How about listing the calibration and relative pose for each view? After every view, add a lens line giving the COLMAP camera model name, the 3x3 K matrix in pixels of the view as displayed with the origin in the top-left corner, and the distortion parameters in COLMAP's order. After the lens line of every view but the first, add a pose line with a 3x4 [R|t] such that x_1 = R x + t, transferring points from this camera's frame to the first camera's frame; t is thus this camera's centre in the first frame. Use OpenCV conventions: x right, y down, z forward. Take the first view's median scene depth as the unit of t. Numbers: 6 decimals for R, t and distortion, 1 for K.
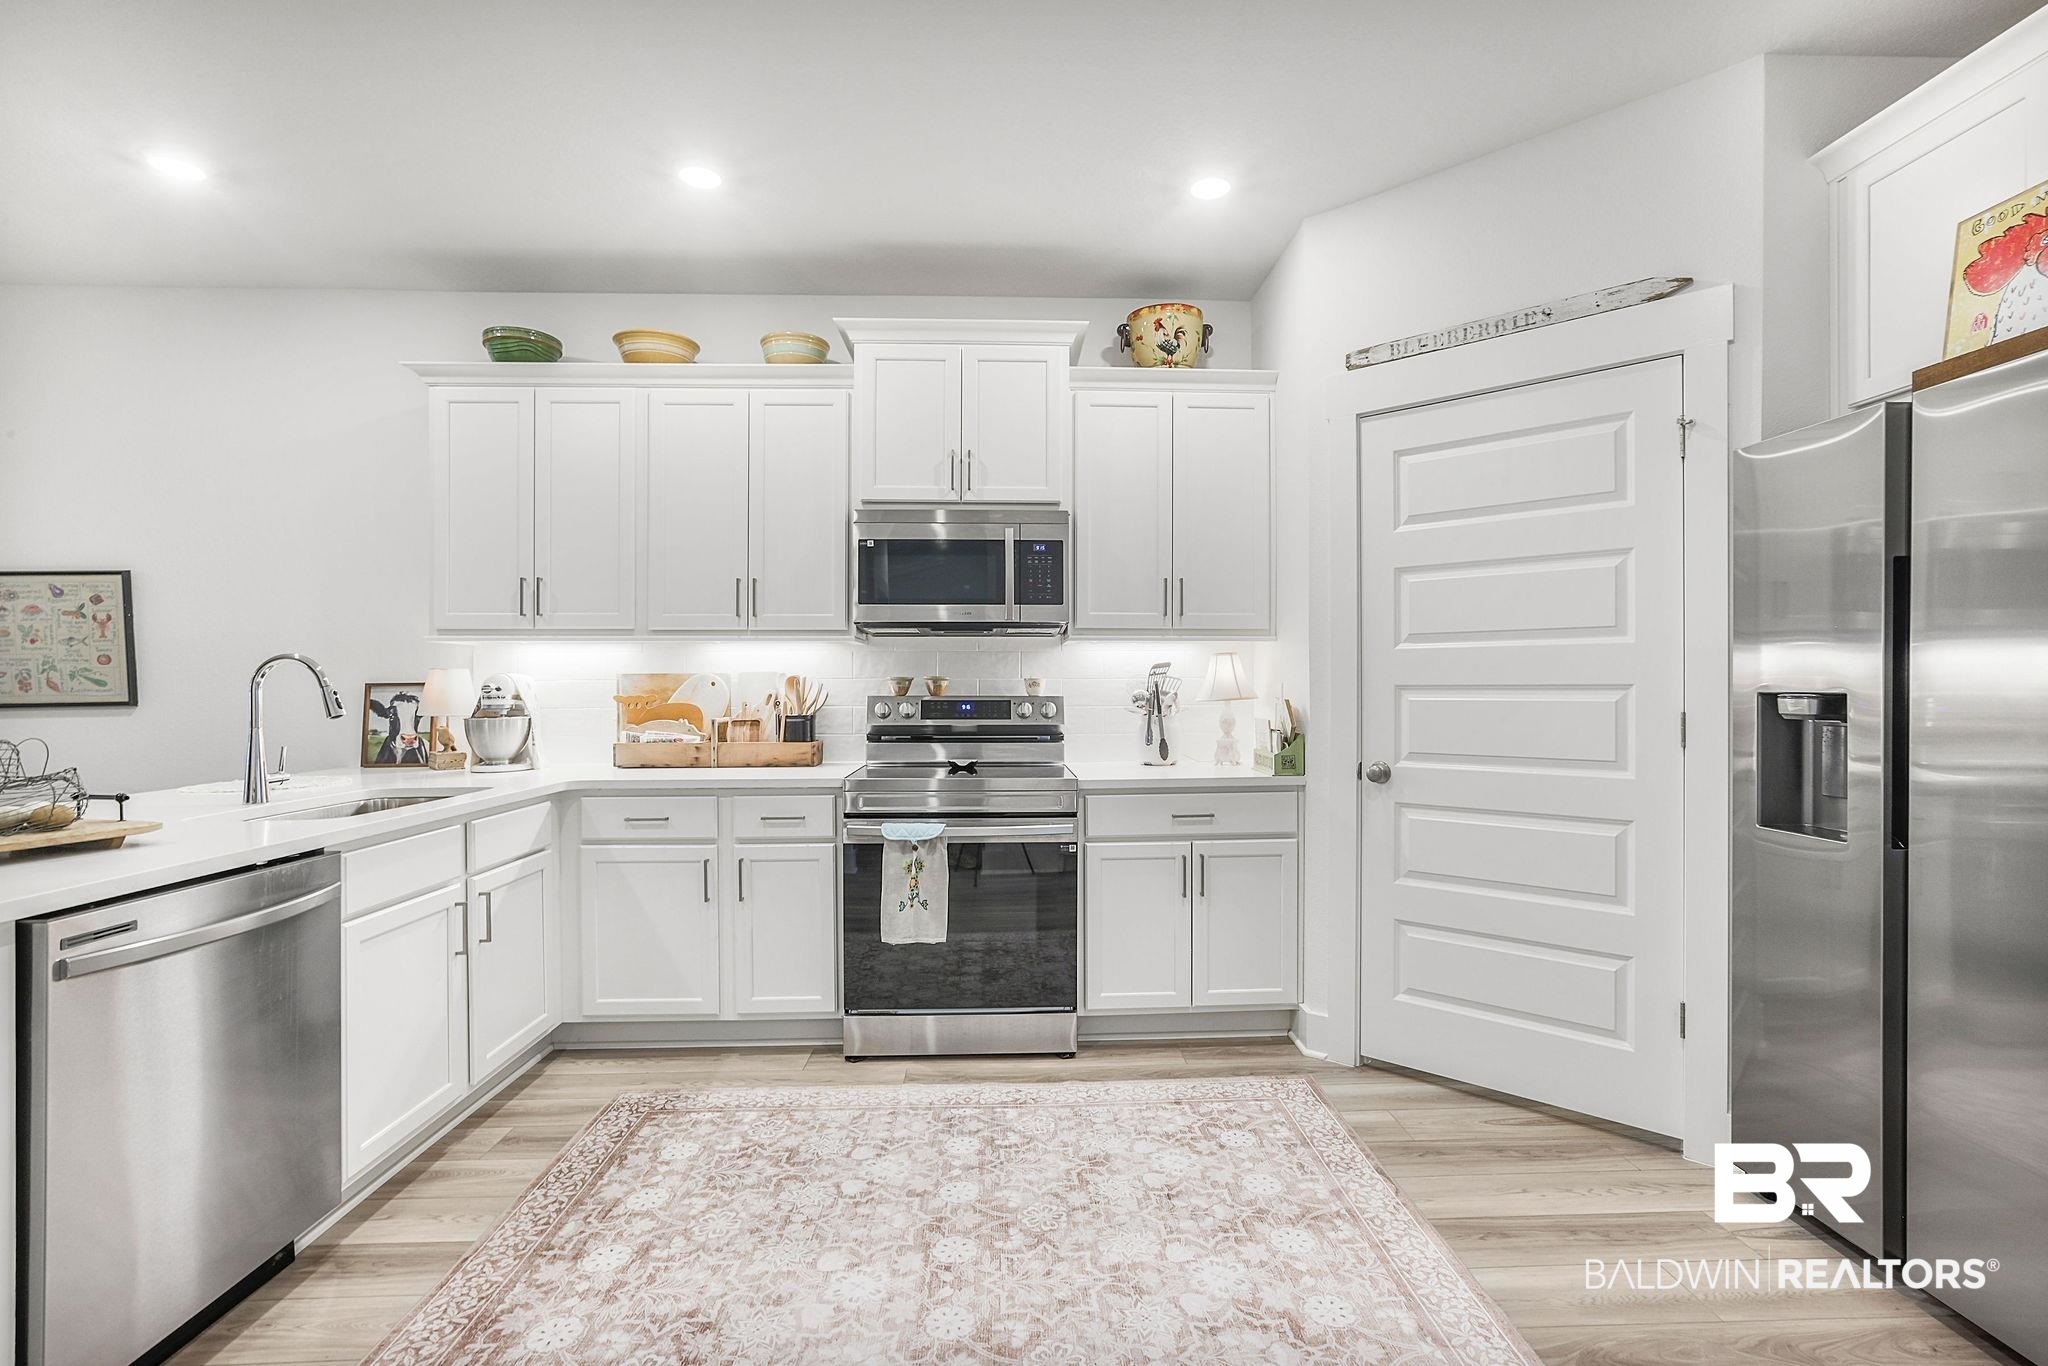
lens RADIAL K [[912.4, 0, 1035.9], [0, 912.4, 681.9], [0, 0, 1]] dist [-0.001000, 0.000389]
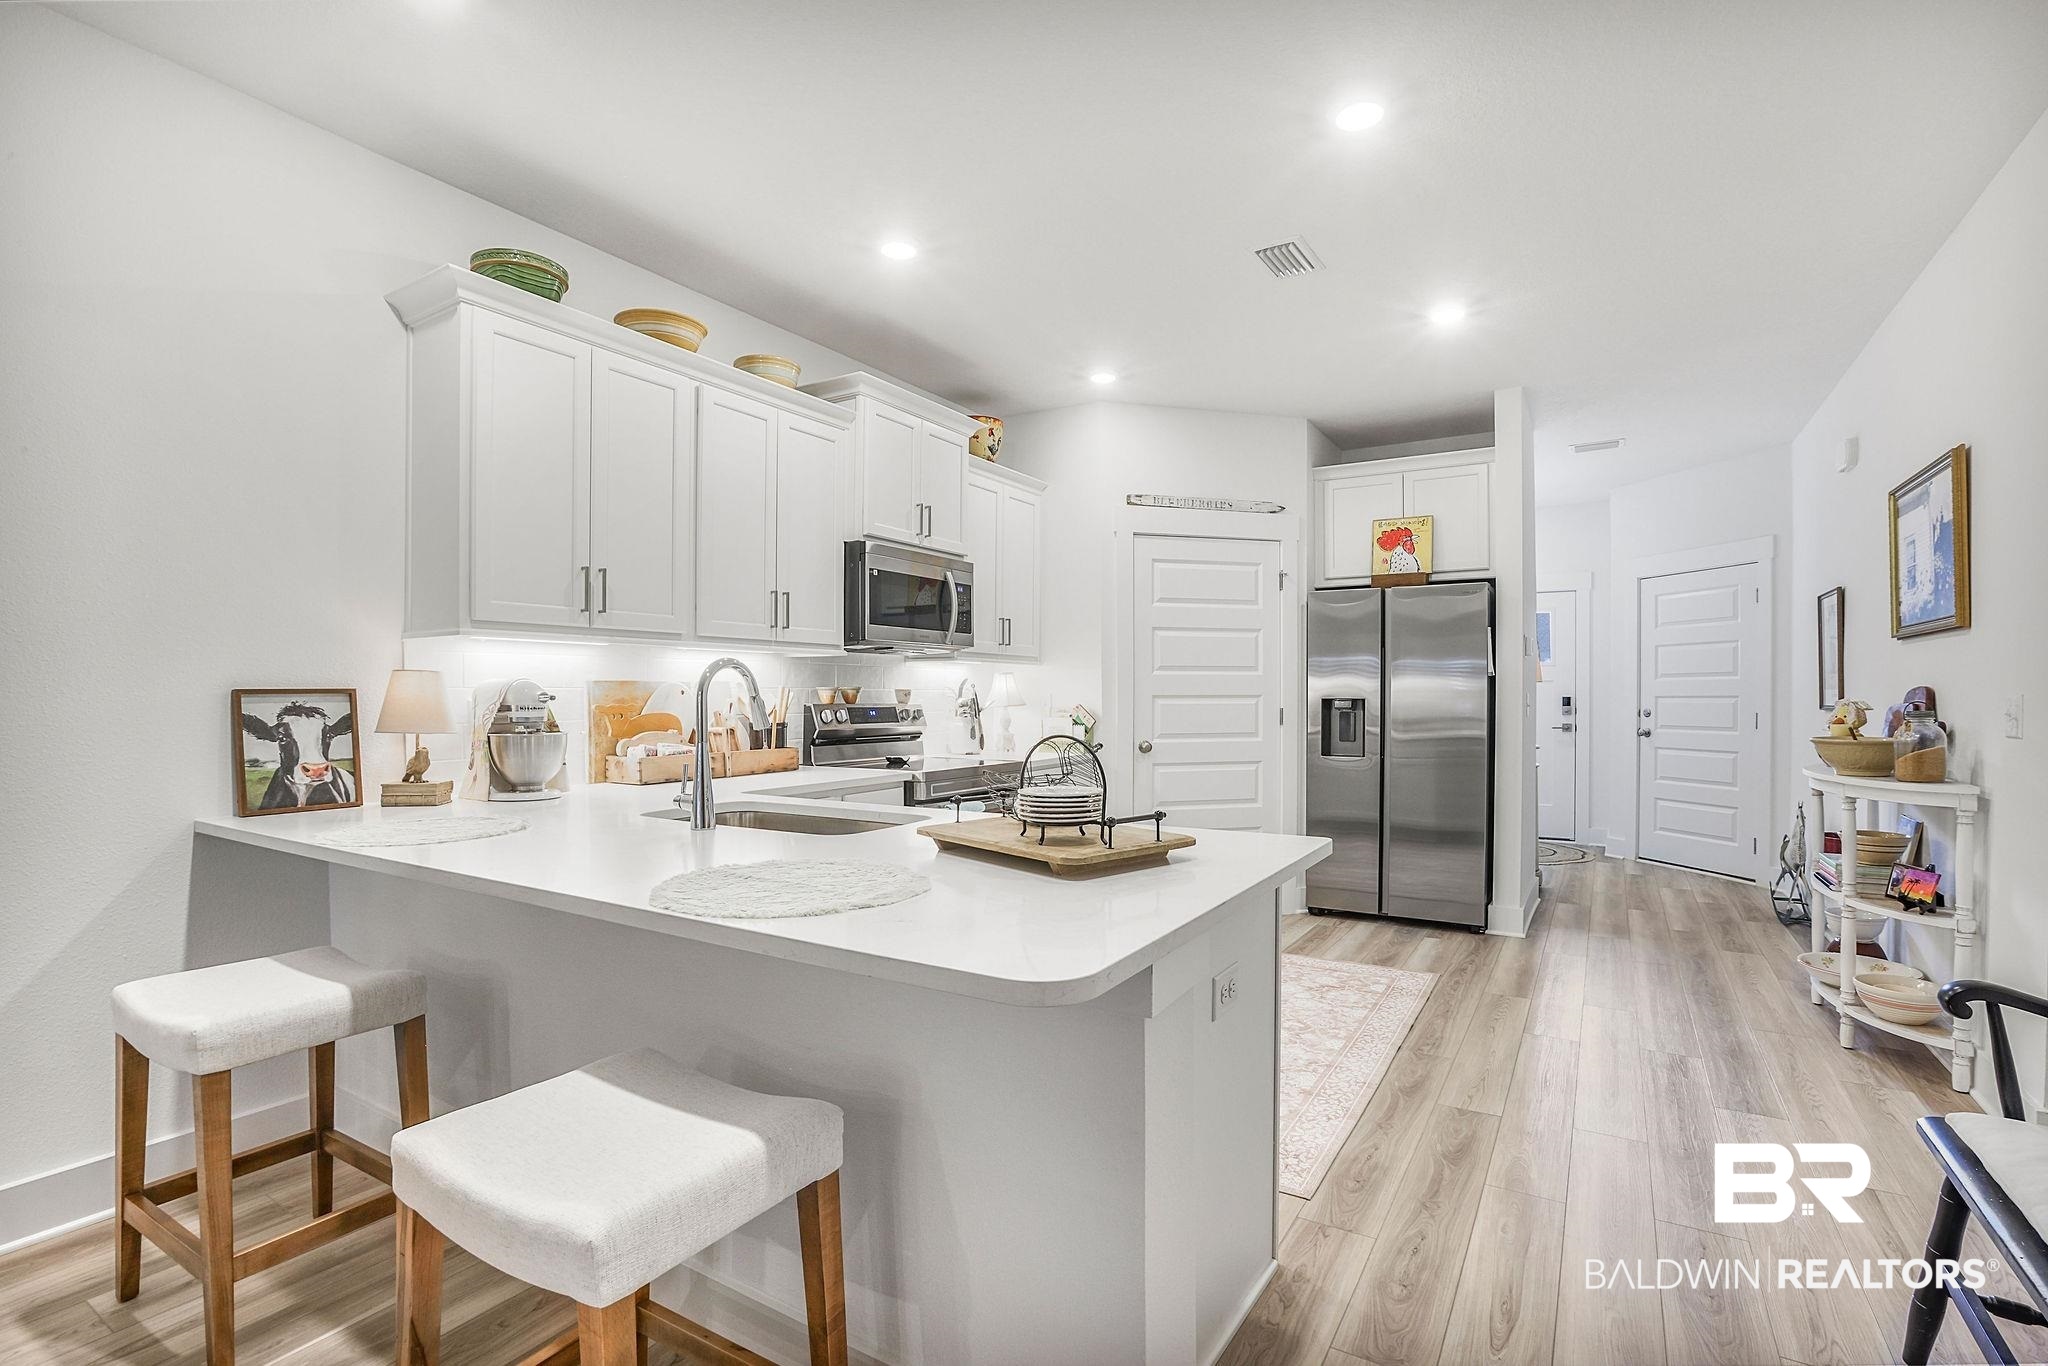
lens RADIAL K [[912.4, 0, 1037.9], [0, 912.4, 692.4], [0, 0, 1]] dist [-0.001000, 0.000389]
pose [[0.579300, 0.004571, 0.815101, -0.936838], [-0.001978, 0.999989, -0.004202, 0.005315], [-0.815112, 0.000822, 0.579303, 0.148296]]
